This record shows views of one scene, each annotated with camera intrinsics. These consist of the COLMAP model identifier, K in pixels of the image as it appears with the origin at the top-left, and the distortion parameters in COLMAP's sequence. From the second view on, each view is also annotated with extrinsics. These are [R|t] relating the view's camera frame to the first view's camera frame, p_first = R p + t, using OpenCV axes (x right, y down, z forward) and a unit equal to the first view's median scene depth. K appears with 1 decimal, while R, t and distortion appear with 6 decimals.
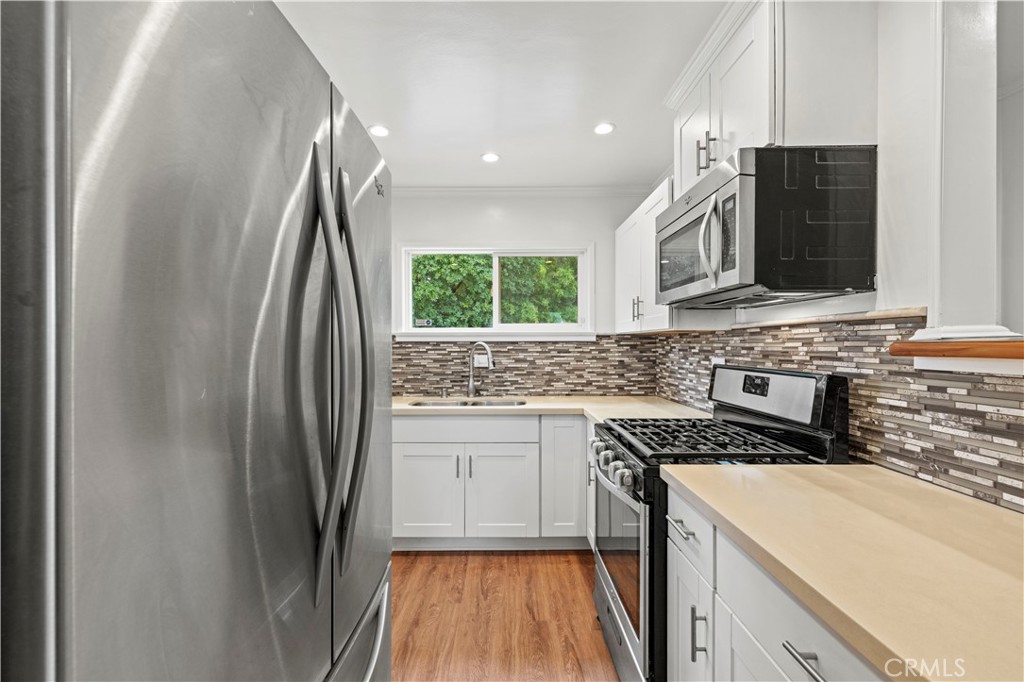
lens RADIAL K [[443.1, 0, 510.4], [0, 443.1, 347.4], [0, 0, 1]] dist [0.003863, 0.000432]
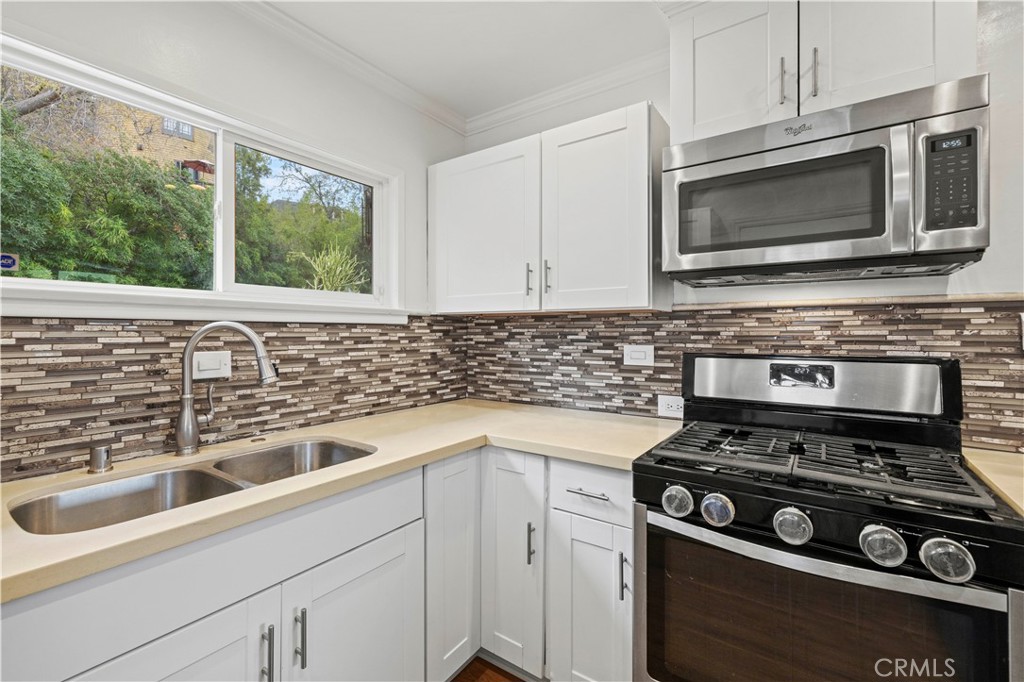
lens RADIAL K [[443.1, 0, 505.2], [0, 443.1, 327.6], [0, 0, 1]] dist [0.003863, 0.000432]
pose [[0.586621, 0.011772, 0.809776, -0.423618], [0.004590, 0.999830, -0.017859, 0.004899], [-0.809848, 0.014193, 0.586467, 0.860921]]
